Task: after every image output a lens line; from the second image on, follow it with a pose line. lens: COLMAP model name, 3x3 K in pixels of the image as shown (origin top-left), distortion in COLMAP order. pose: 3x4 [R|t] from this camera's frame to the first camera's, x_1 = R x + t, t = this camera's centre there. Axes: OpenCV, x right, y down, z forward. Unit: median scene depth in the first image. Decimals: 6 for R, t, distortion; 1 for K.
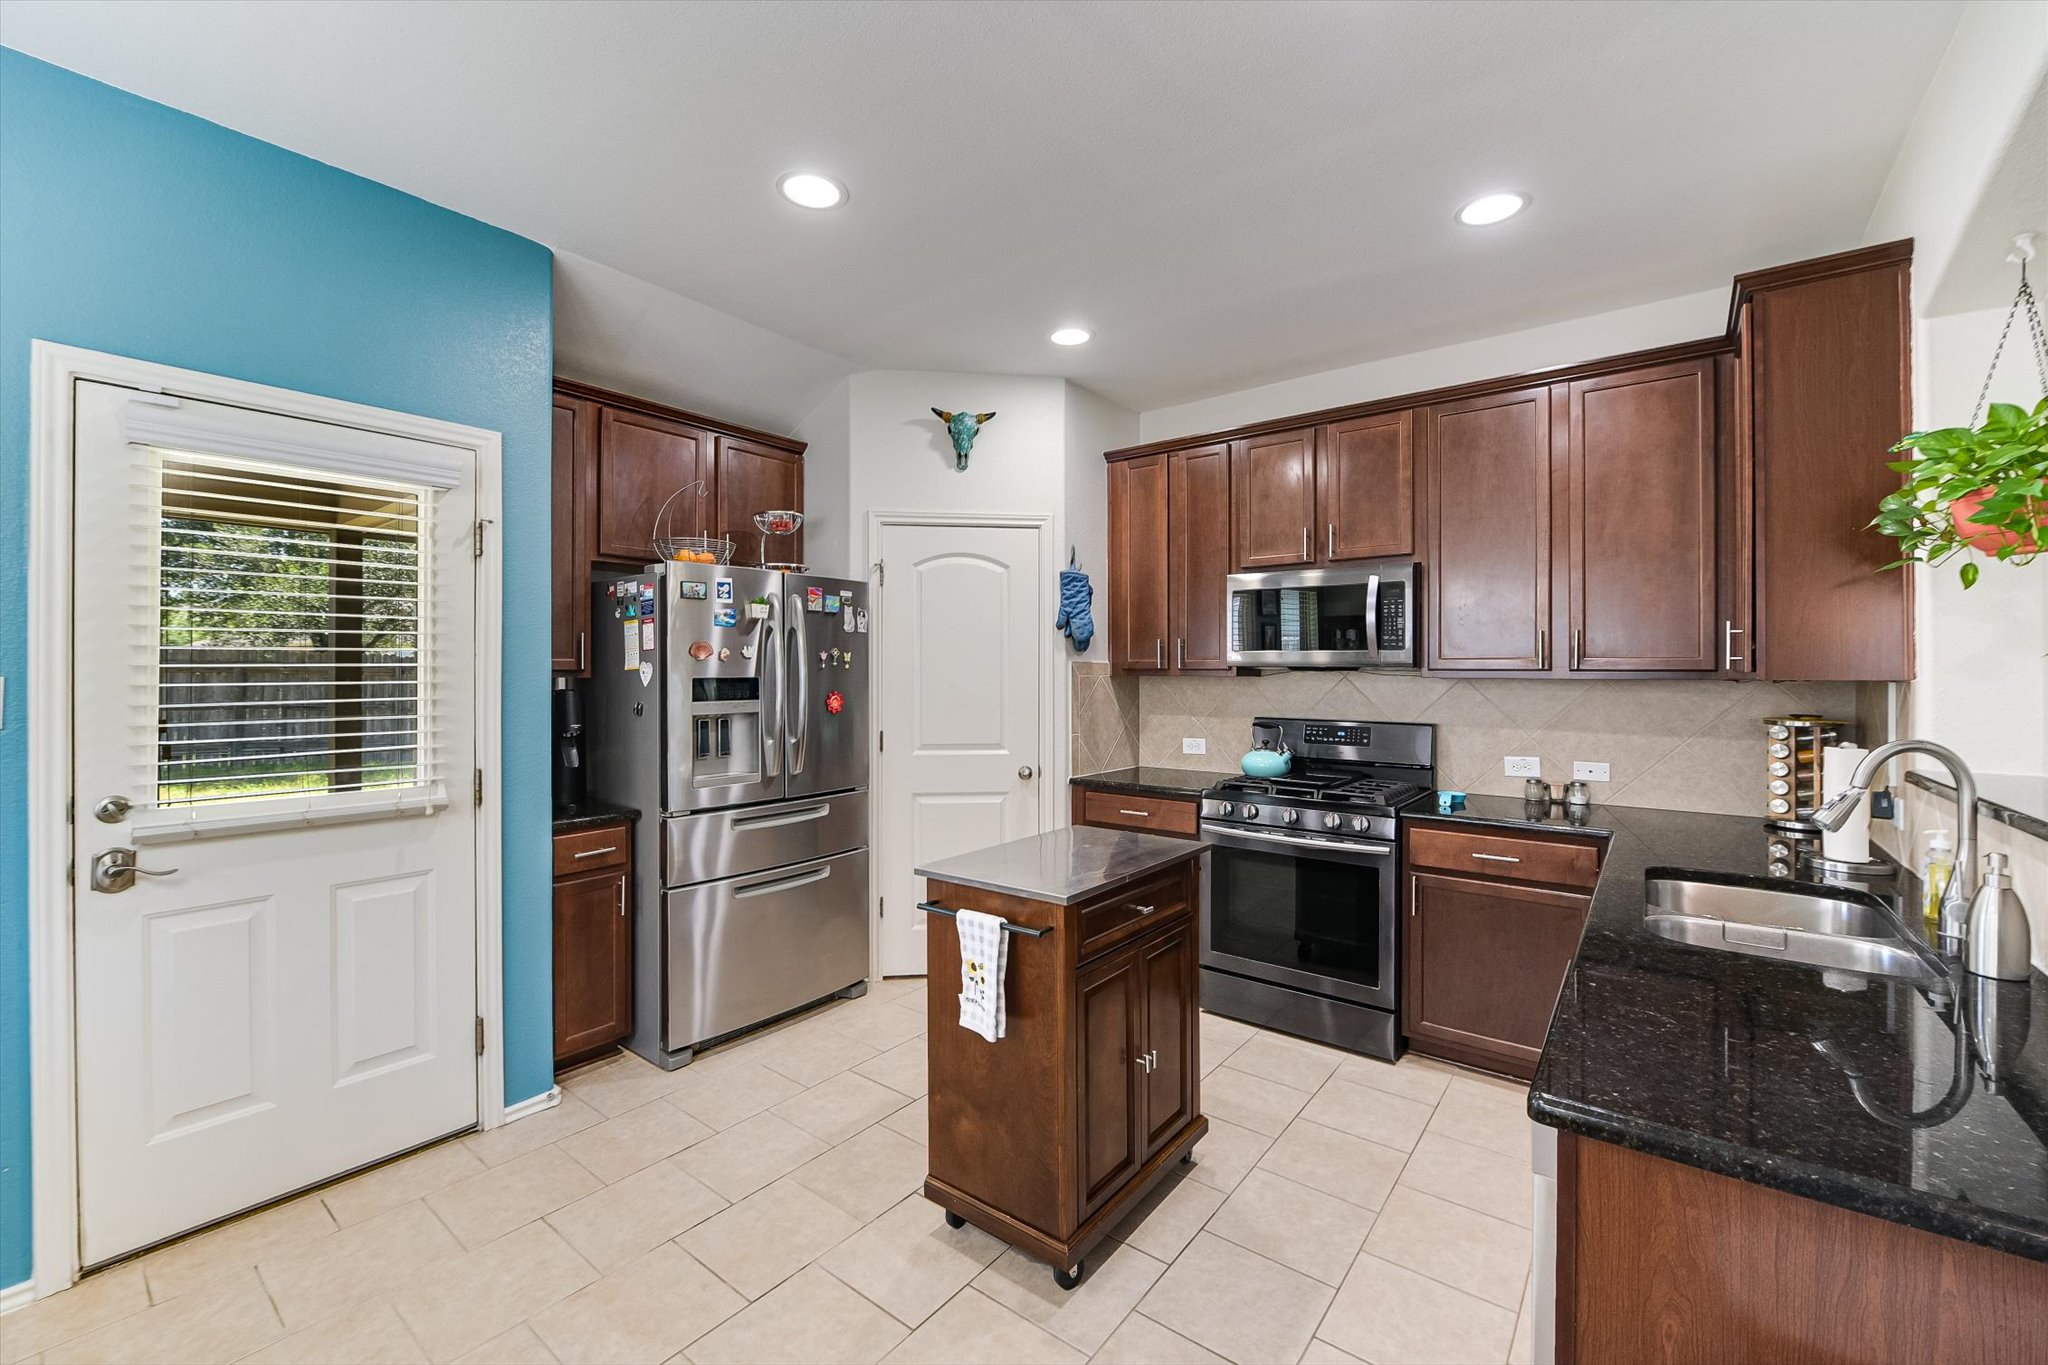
lens RADIAL K [[835.6, 0, 1026.2], [0, 835.6, 673.2], [0, 0, 1]] dist [-0.008709, -0.000153]
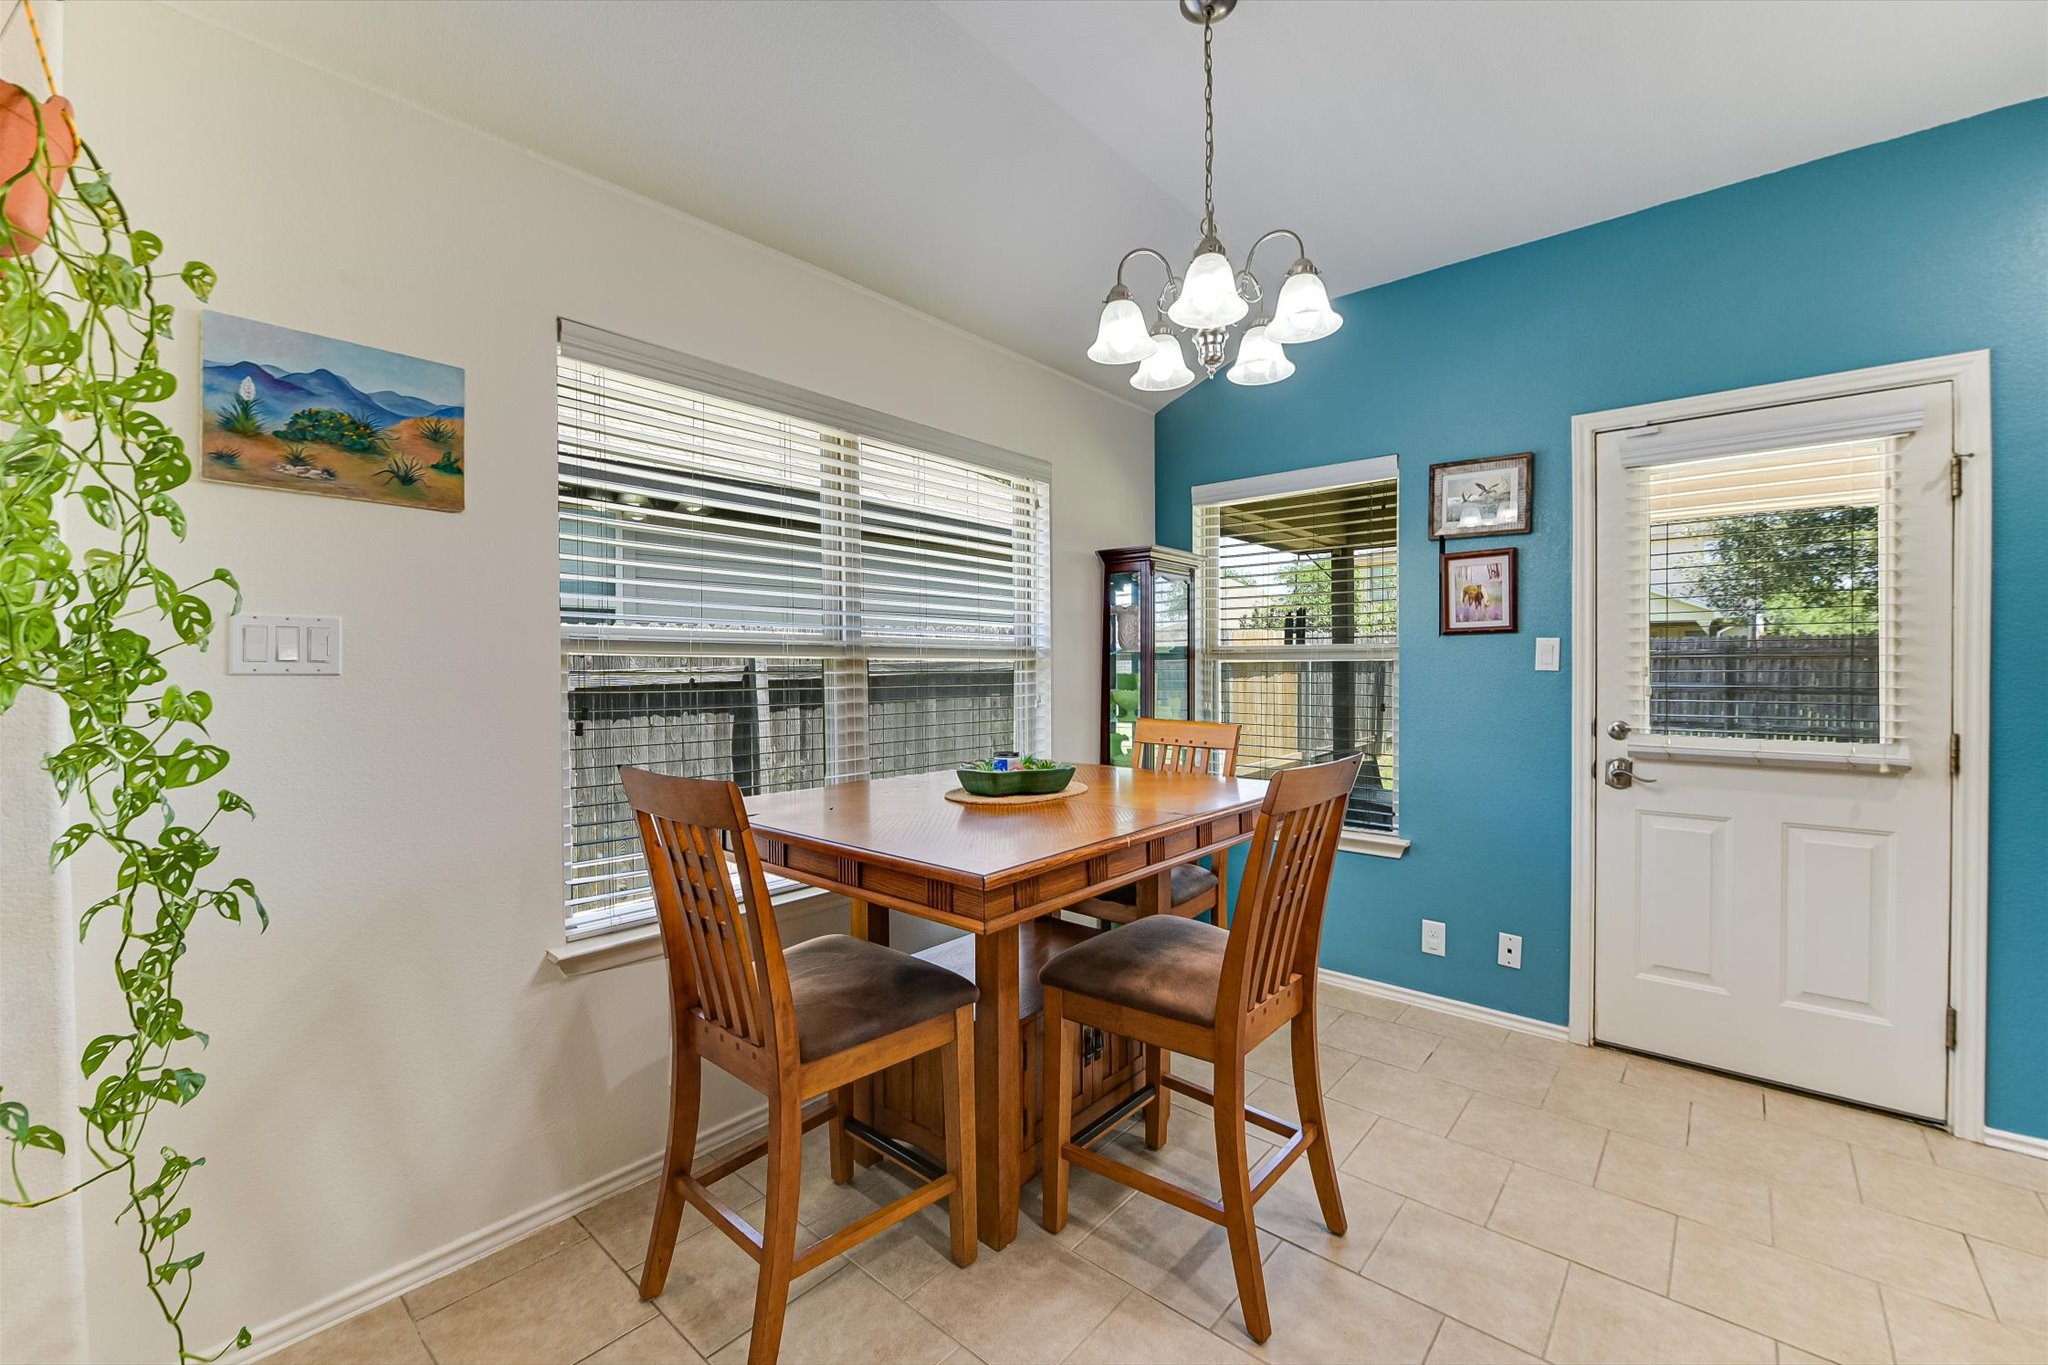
lens RADIAL K [[835.6, 0, 1015.1], [0, 835.6, 676.3], [0, 0, 1]] dist [-0.008709, -0.000153]
pose [[-0.047874, 0.016042, -0.998725, 0.243442], [0.002431, 0.999870, 0.015943, 0.031347], [0.998850, -0.001664, -0.047907, 0.022310]]
